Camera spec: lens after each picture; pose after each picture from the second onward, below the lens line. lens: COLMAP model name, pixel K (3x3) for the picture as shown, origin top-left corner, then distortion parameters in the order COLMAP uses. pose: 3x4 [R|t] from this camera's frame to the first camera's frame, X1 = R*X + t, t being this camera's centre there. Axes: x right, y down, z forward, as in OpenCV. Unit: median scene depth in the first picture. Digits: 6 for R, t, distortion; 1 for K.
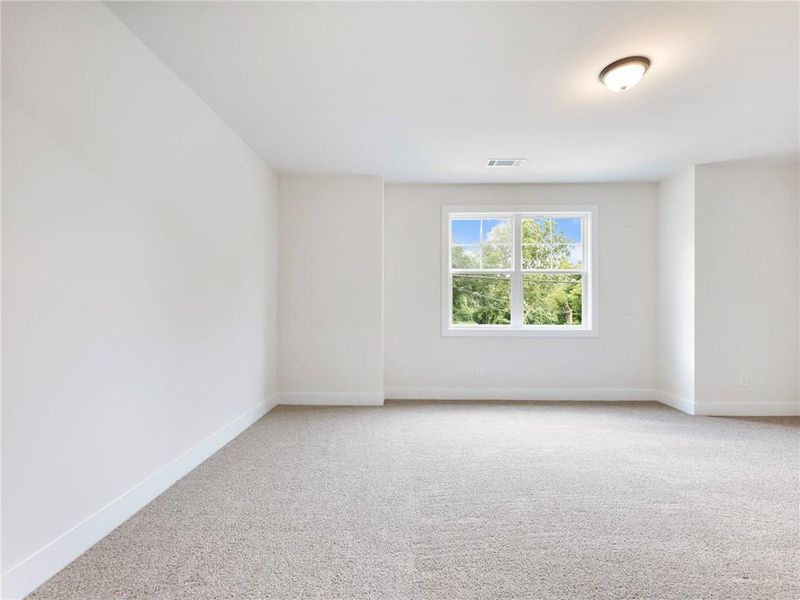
lens RADIAL K [[370.6, 0, 396.9], [0, 370.6, 302.3], [0, 0, 1]] dist [0.002506, 0.000393]
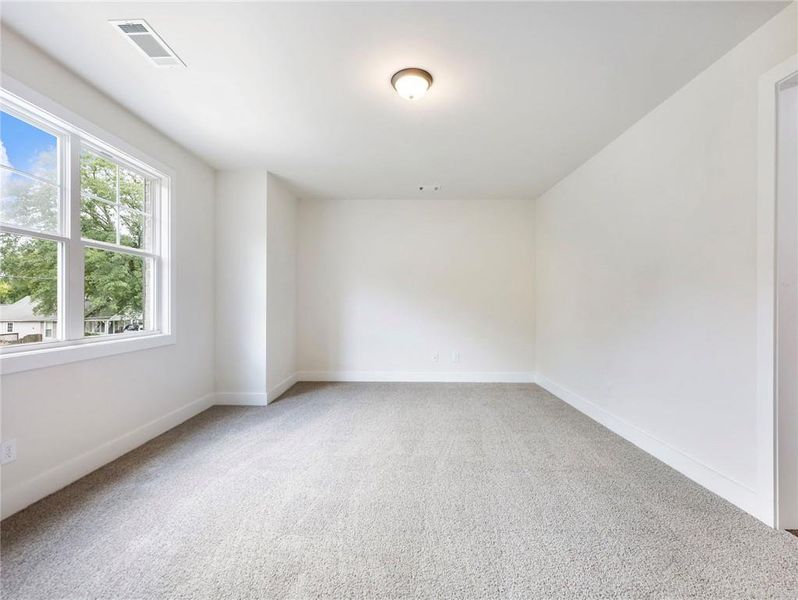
lens RADIAL K [[369.6, 0, 395.9], [0, 369.6, 302.3], [0, 0, 1]] dist [0.002506, 0.000393]
pose [[-0.020286, -0.003169, 0.999789, -0.232951], [-0.010399, 0.999942, 0.002959, 0.000626], [-0.999740, -0.010337, -0.020318, 0.559285]]
